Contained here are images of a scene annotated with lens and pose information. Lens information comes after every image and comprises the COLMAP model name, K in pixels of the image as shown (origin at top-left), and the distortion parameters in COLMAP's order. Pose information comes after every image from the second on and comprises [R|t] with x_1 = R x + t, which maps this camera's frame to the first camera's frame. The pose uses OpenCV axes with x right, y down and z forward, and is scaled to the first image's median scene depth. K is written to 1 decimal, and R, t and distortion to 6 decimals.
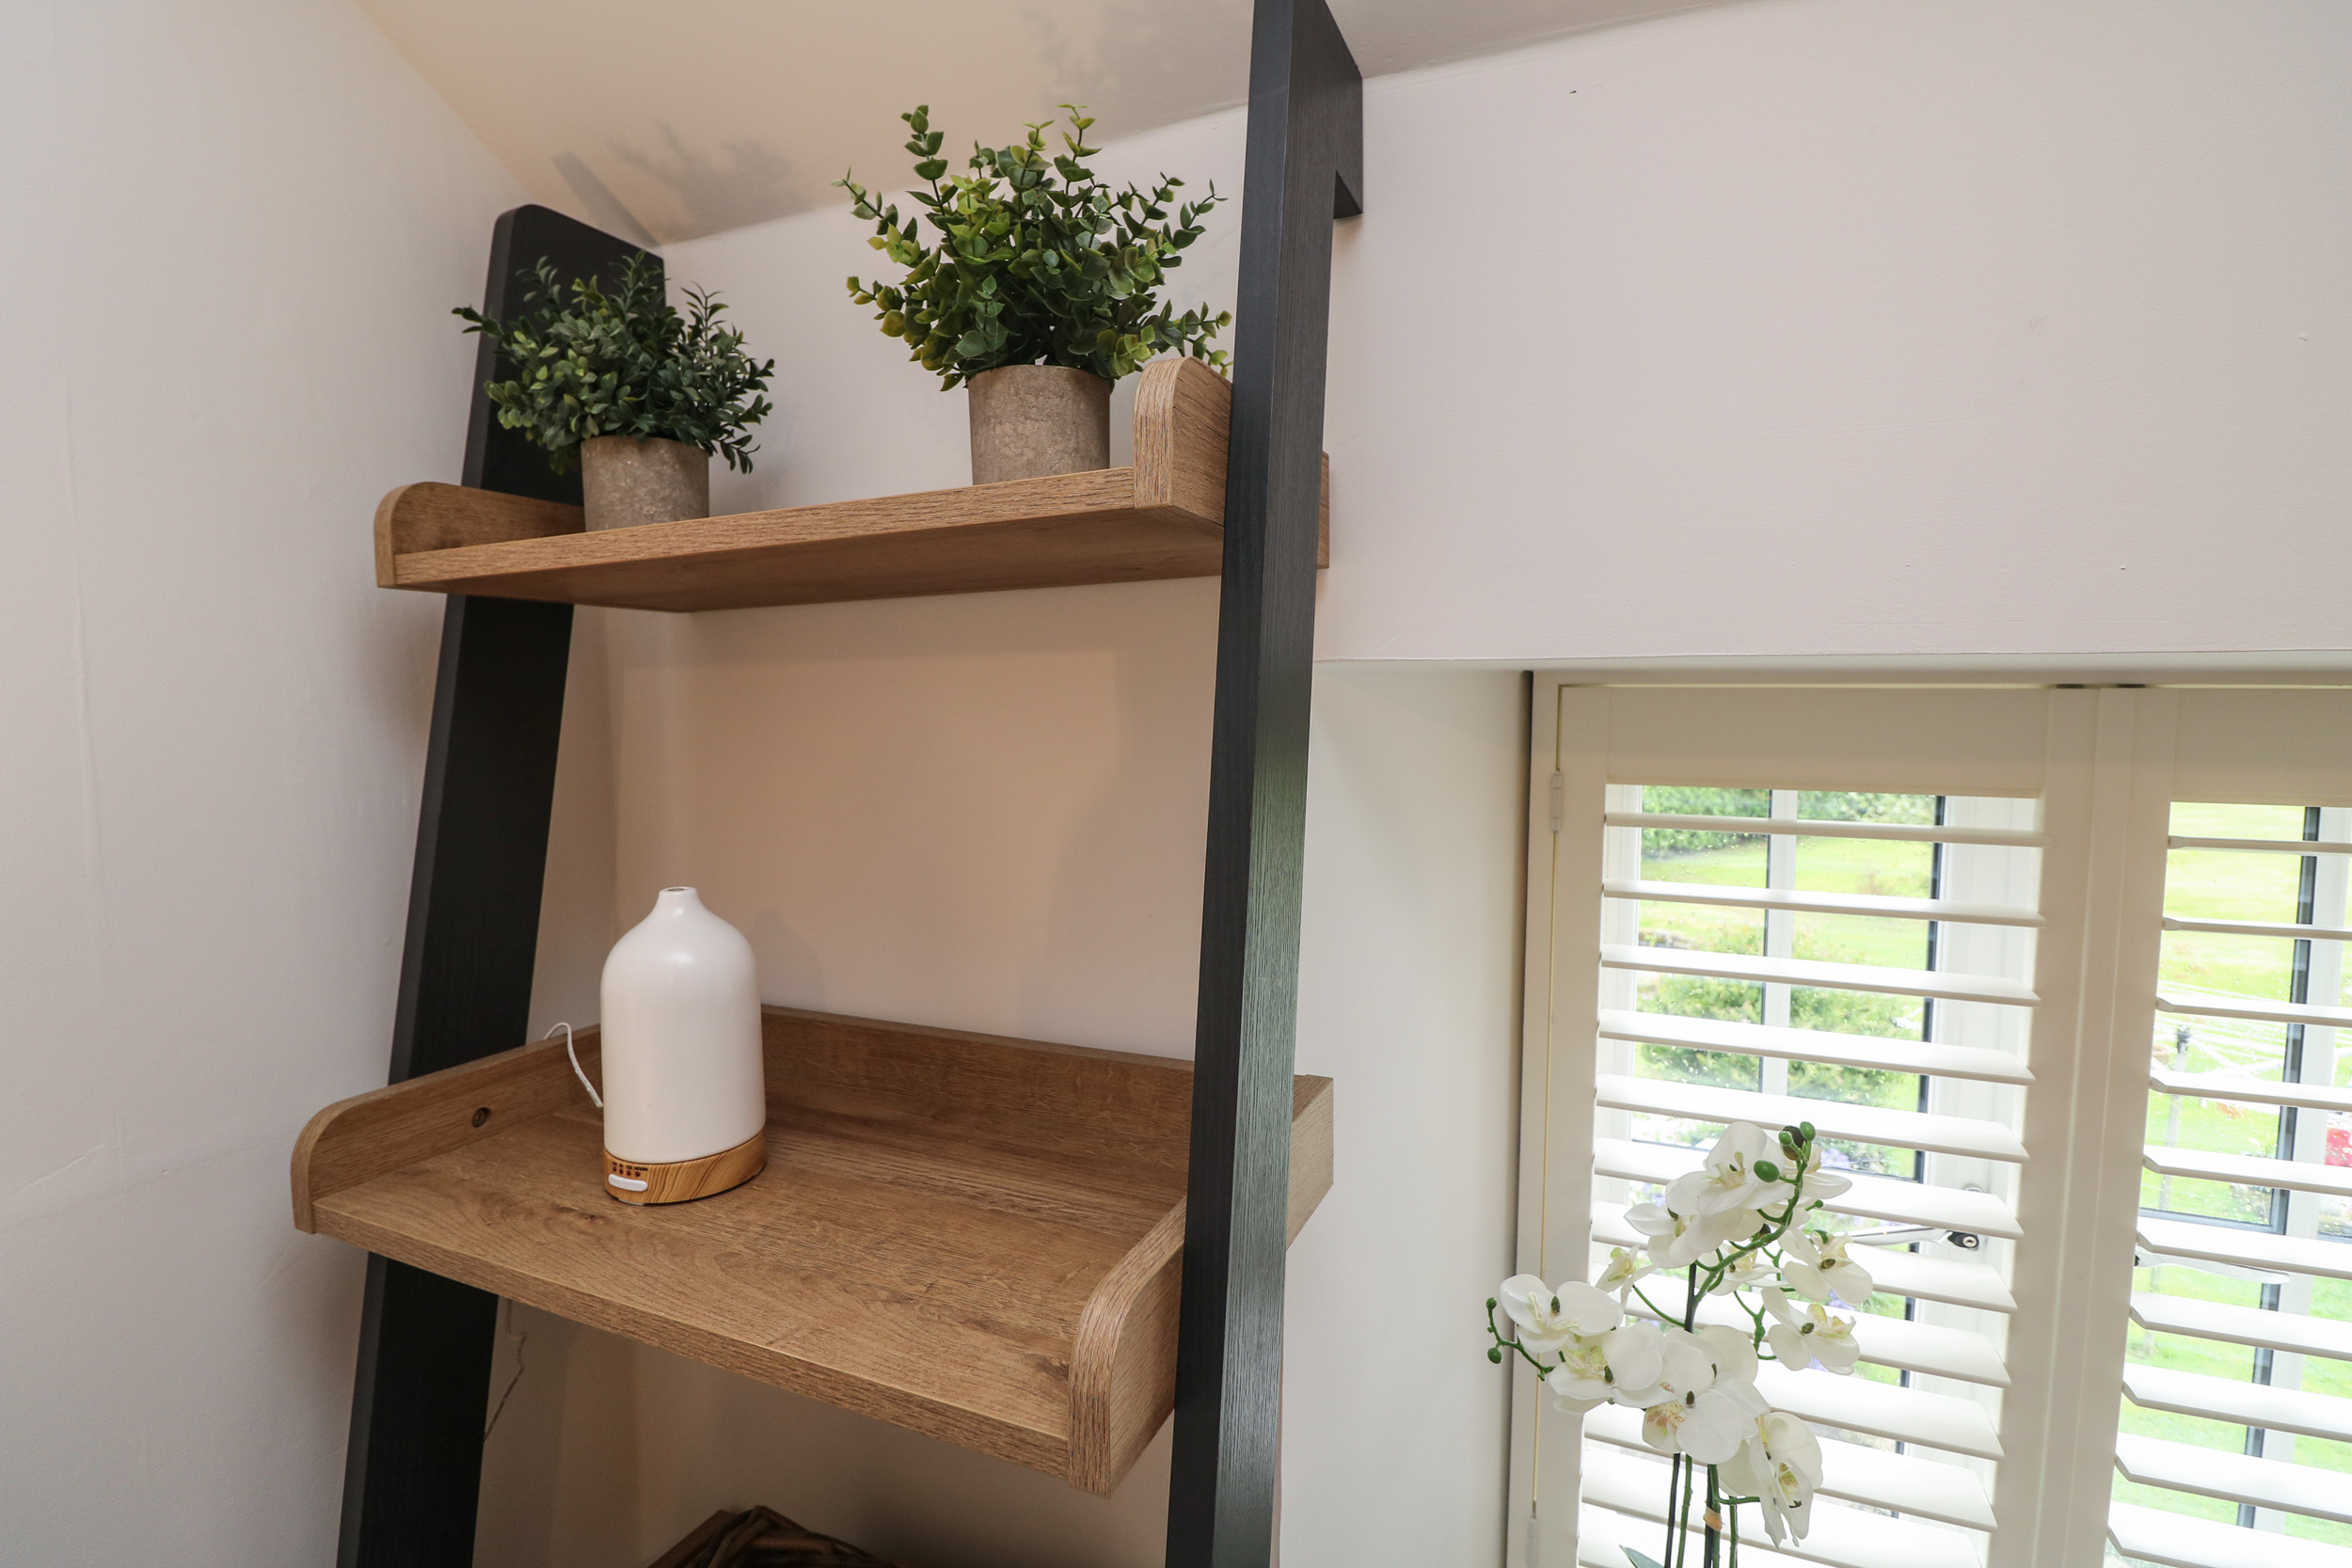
lens RADIAL K [[1103.2, 0, 1175.9], [0, 1103.2, 784.9], [0, 0, 1]] dist [-0.024578, -0.000805]
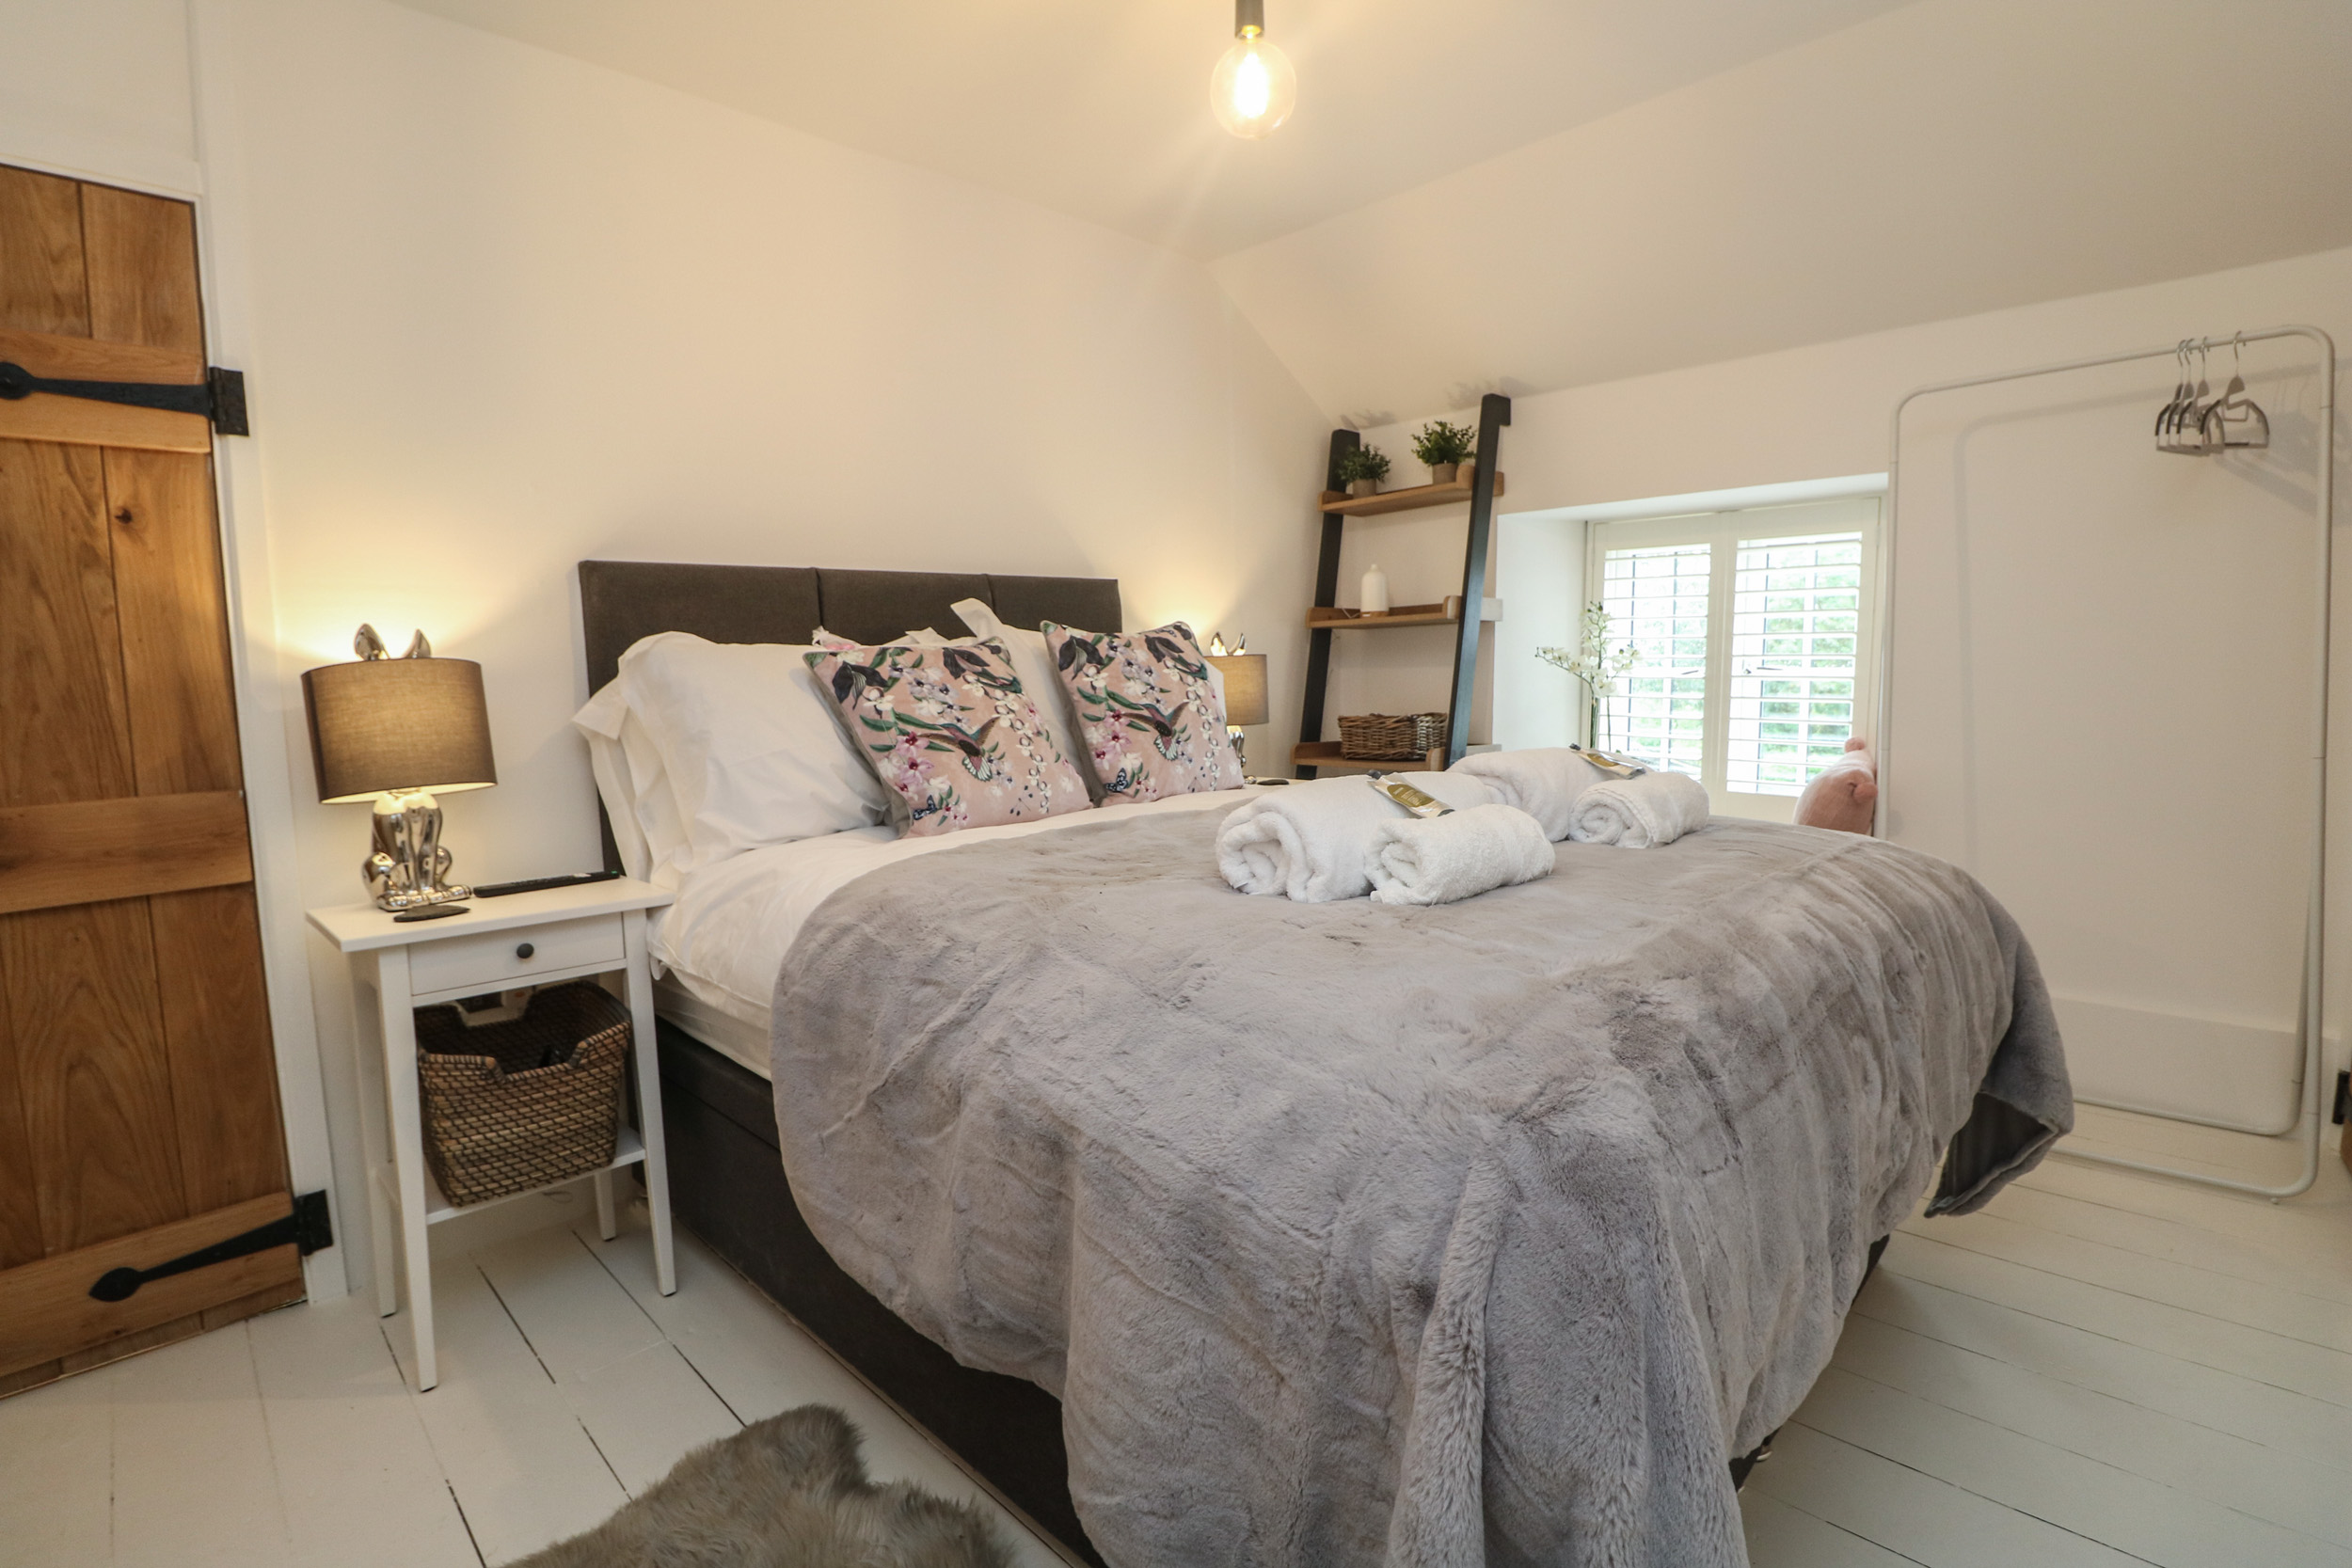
lens RADIAL K [[1103.2, 0, 1179.0], [0, 1103.2, 786.9], [0, 0, 1]] dist [-0.024578, -0.000805]
pose [[0.923819, 0.026894, -0.381884, 0.639990], [-0.009888, 0.998873, 0.046425, 0.809570], [0.382702, -0.039112, 0.923043, -3.769657]]
